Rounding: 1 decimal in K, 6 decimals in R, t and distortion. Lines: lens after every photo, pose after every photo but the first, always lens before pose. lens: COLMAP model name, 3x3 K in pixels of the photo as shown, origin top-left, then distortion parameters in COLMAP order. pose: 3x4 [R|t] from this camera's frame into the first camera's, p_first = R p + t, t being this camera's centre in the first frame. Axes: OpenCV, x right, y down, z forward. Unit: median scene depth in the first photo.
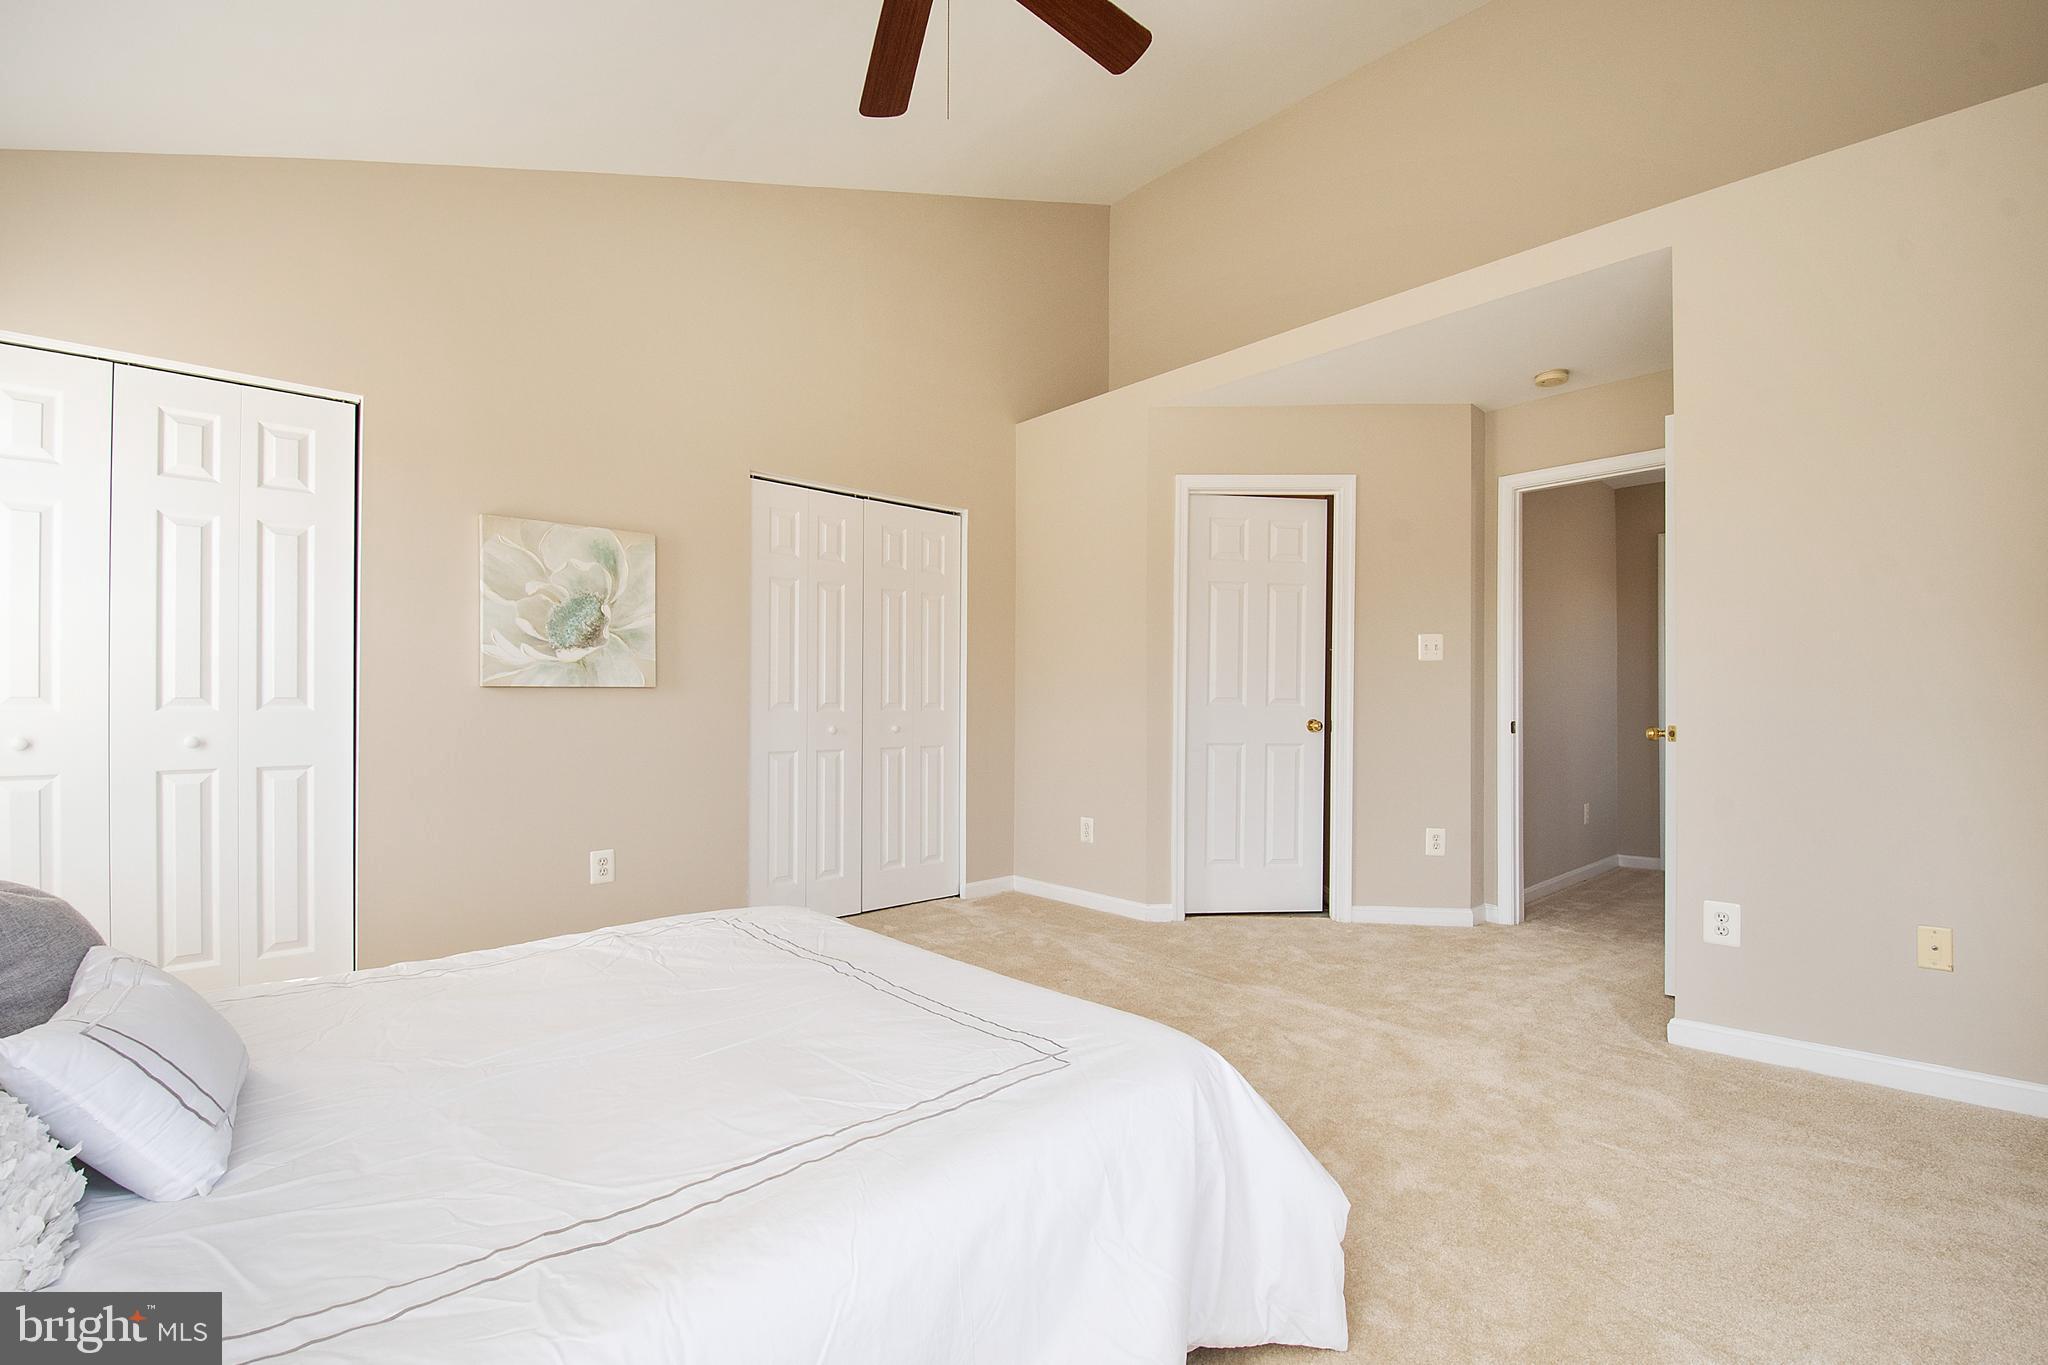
lens RADIAL K [[907.2, 0, 1017.9], [0, 907.2, 698.6], [0, 0, 1]] dist [0.012509, -0.010567]
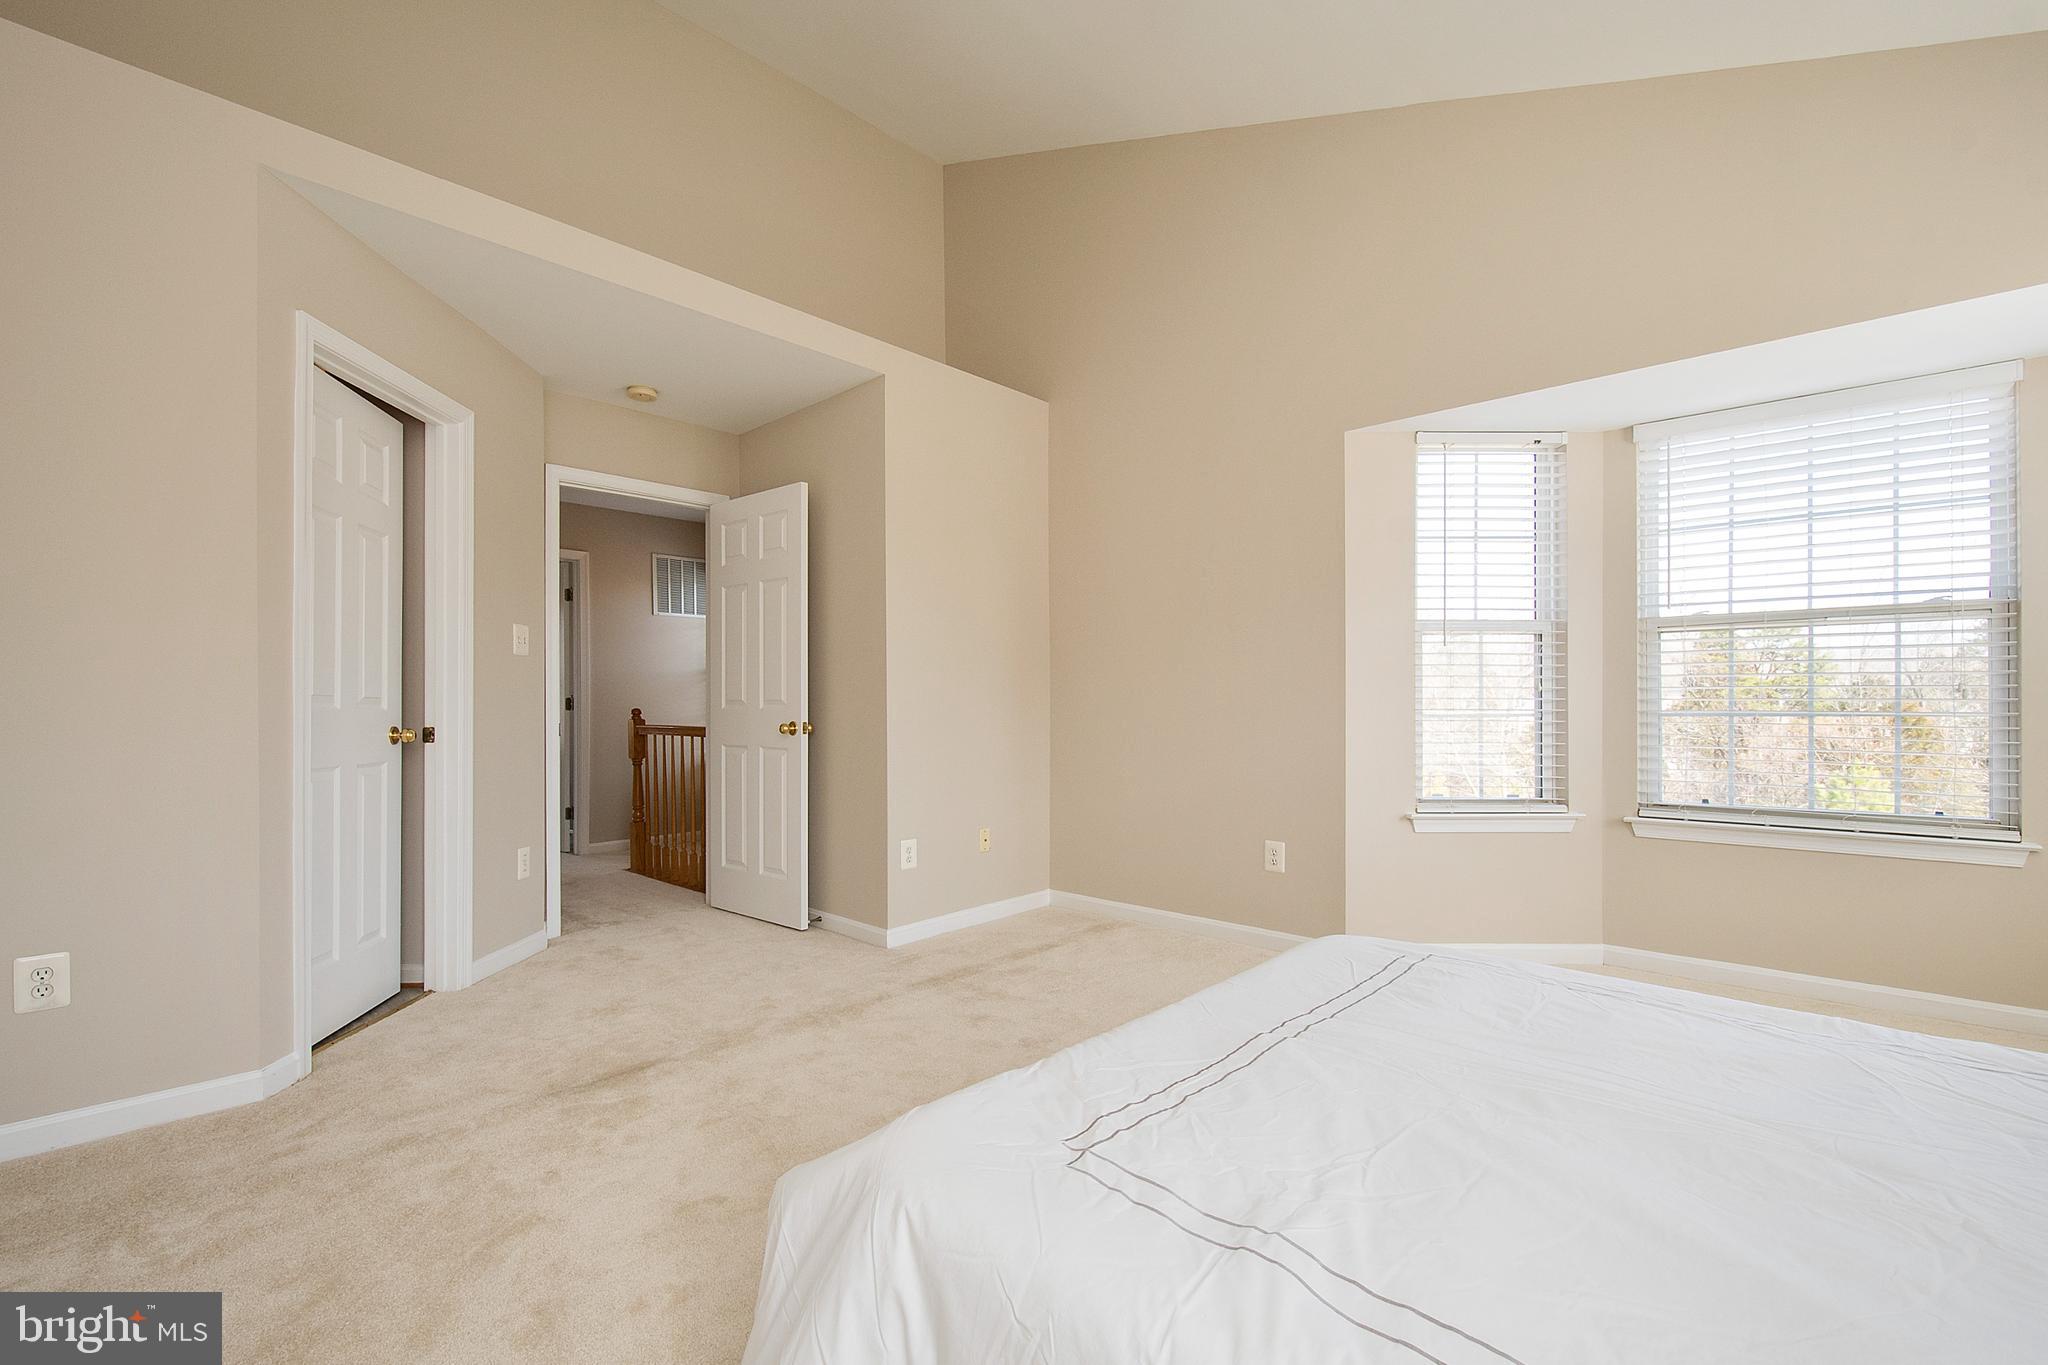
lens RADIAL K [[907.2, 0, 1017.9], [0, 907.2, 698.6], [0, 0, 1]] dist [0.012509, -0.010567]
pose [[-0.069165, 0.006904, 0.997581, -0.502821], [-0.005970, 0.999955, -0.007334, 0.003265], [-0.997587, -0.006463, -0.069121, 0.660554]]
